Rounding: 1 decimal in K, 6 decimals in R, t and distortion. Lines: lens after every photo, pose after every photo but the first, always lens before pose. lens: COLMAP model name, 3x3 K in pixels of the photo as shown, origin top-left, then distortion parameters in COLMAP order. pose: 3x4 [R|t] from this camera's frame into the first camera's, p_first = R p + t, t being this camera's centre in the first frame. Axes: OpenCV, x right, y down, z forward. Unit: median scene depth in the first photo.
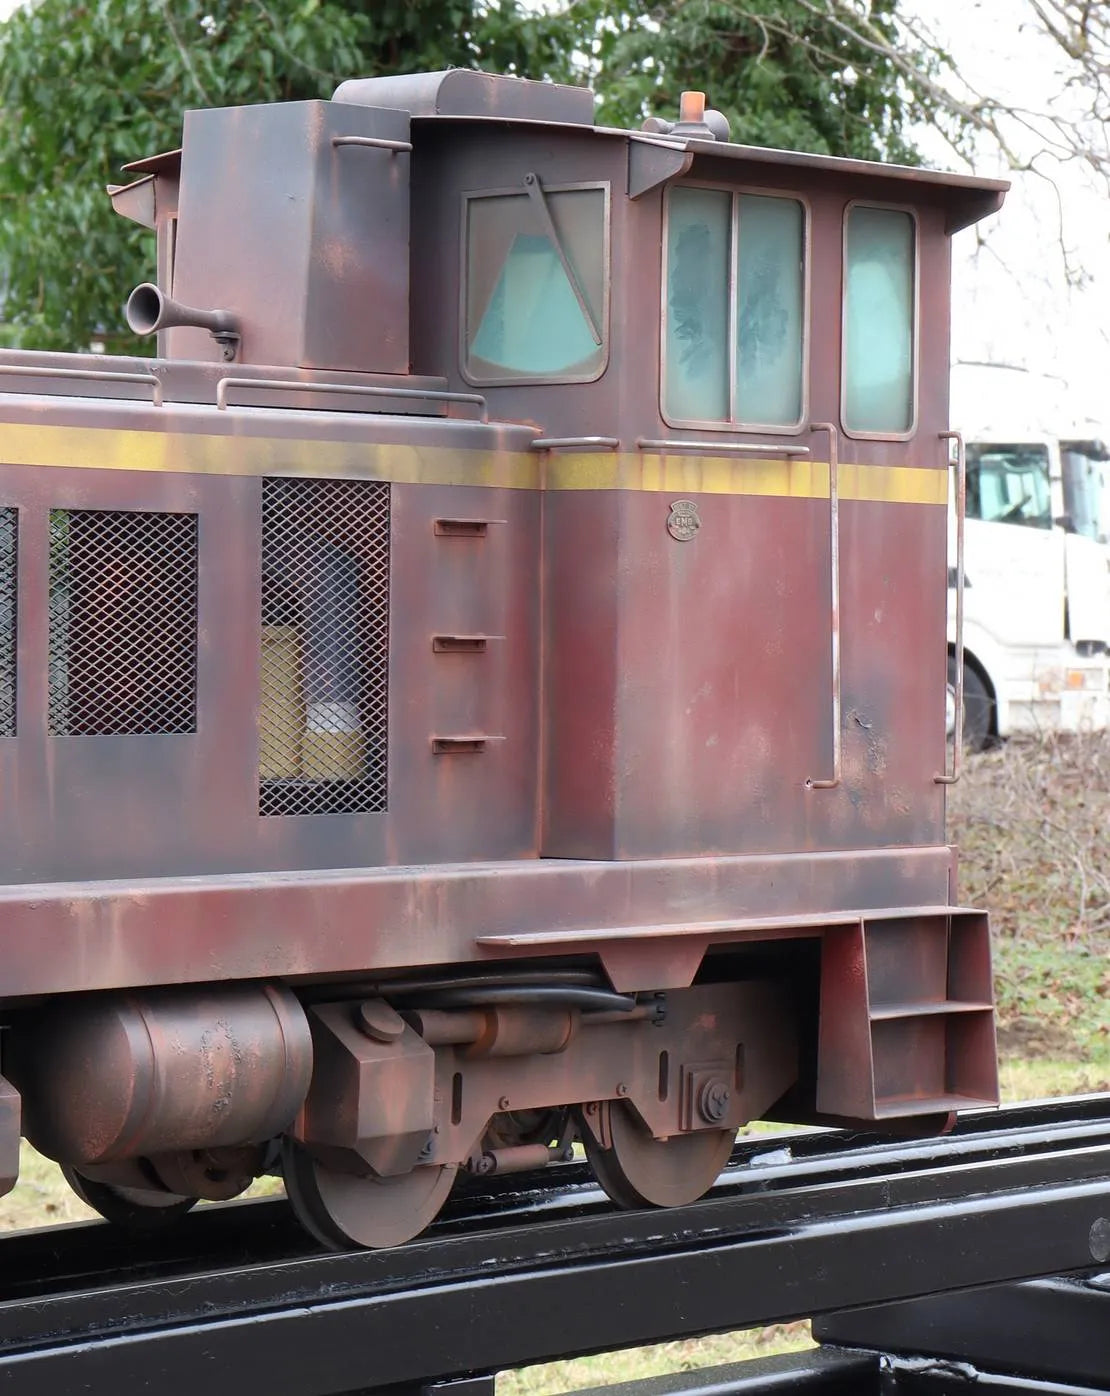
lens RADIAL K [[4699.9, 0, 552.8], [0, 4699.9, 658.0], [0, 0, 1]] dist [0.244811, 1.872600]
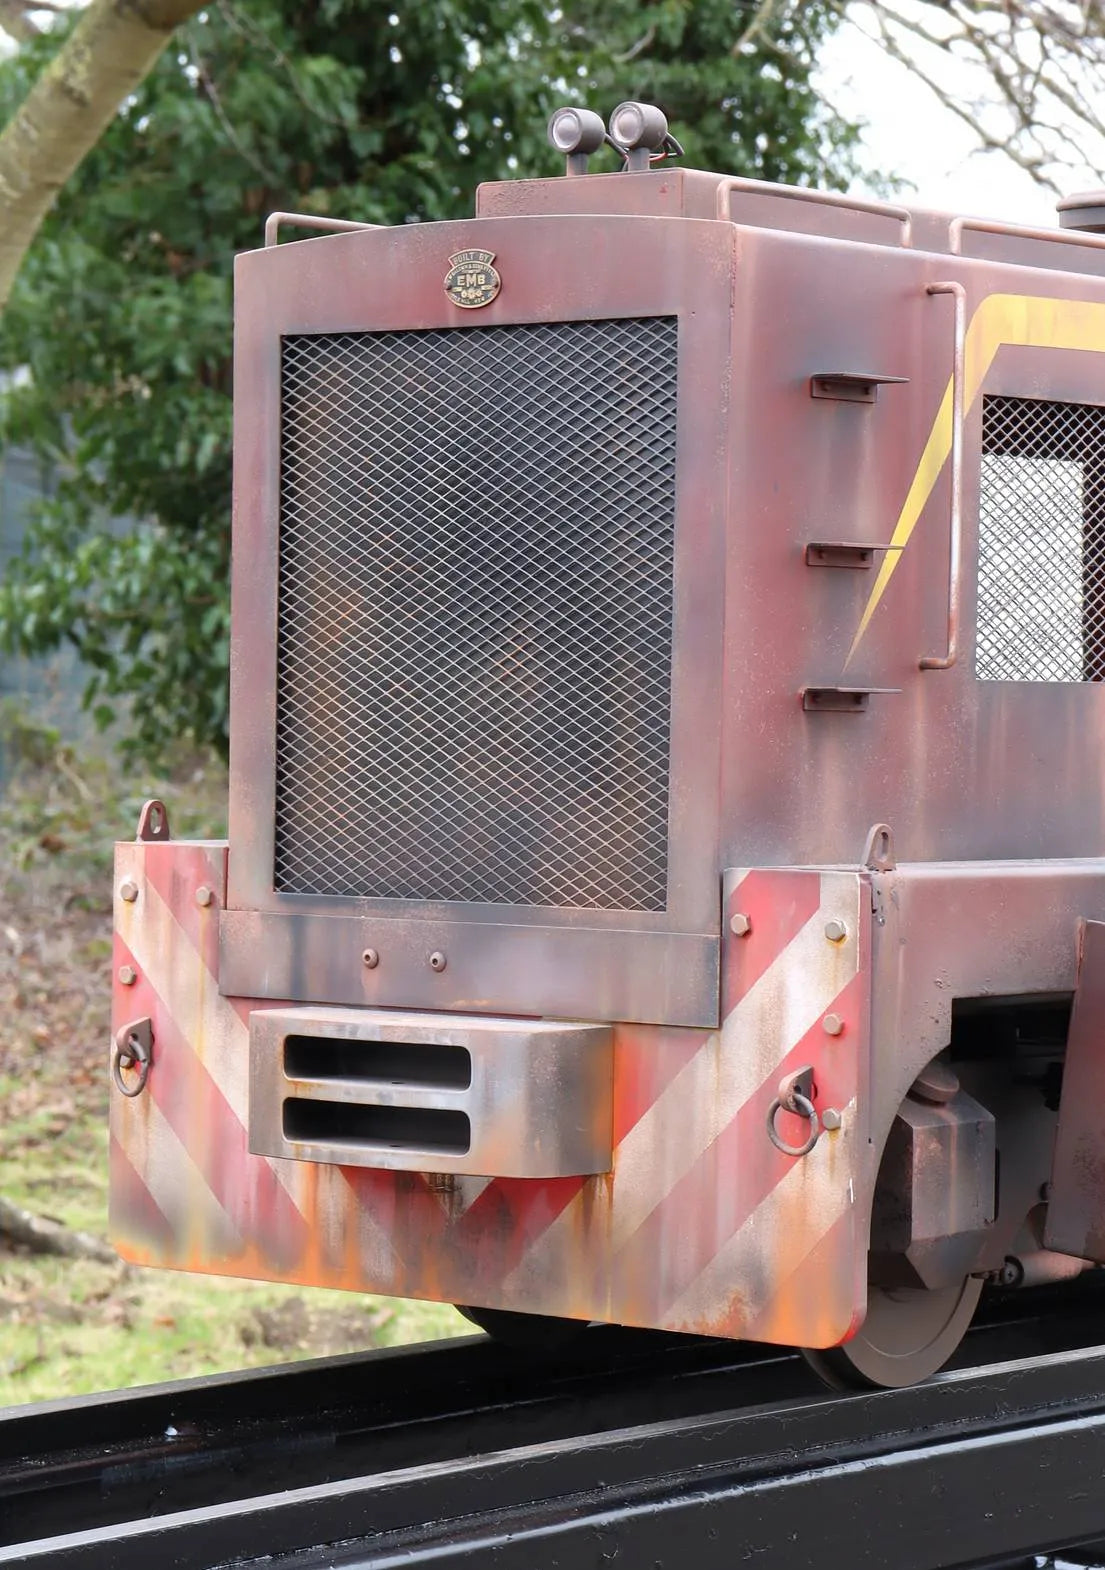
lens RADIAL K [[4675.6, 0, 471.0], [0, 4675.6, 783.8], [0, 0, 1]] dist [0.333656, 0.749123]
pose [[0.999745, 0.008814, 0.020812, -0.281866], [-0.009039, 0.999901, 0.010760, 0.023966], [-0.020715, -0.010945, 0.999726, 0.075141]]
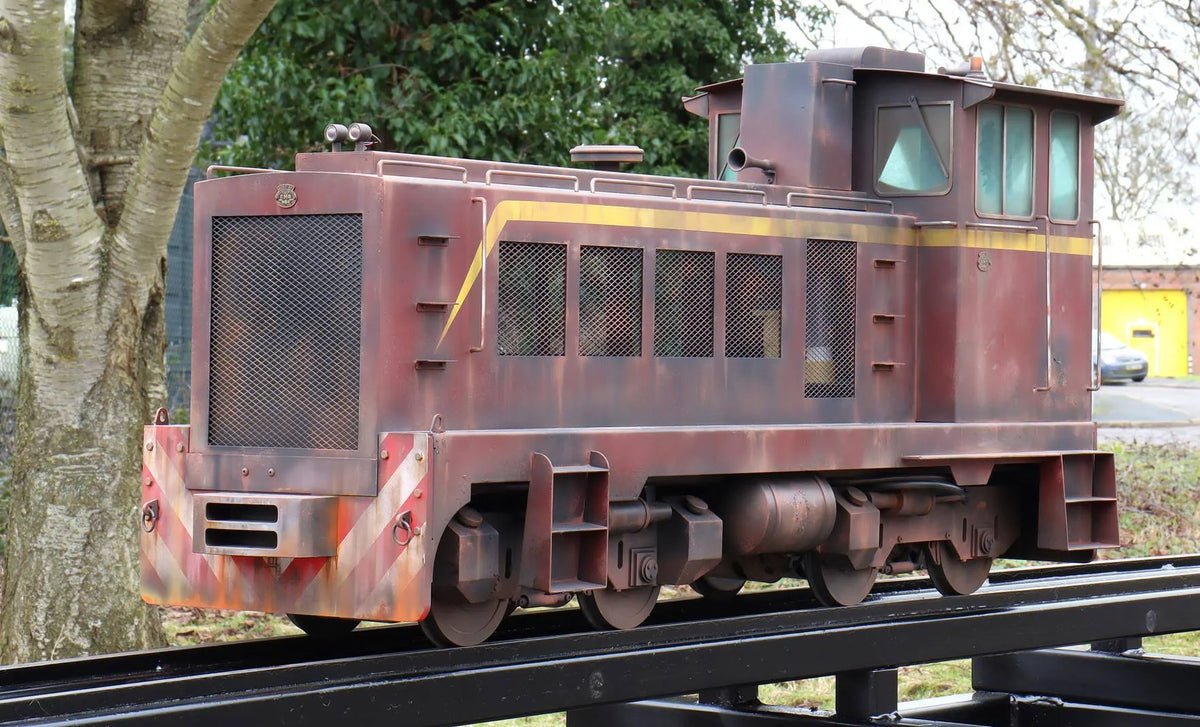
lens RADIAL K [[3160.7, 0, 724.3], [0, 3160.7, 245.1], [0, 0, 1]] dist [0.284815, 0.699725]
pose [[0.997630, 0.007888, 0.068356, -0.186545], [-0.005221, 0.999221, -0.039106, 0.019591], [-0.068611, 0.038657, 0.996894, -0.406541]]
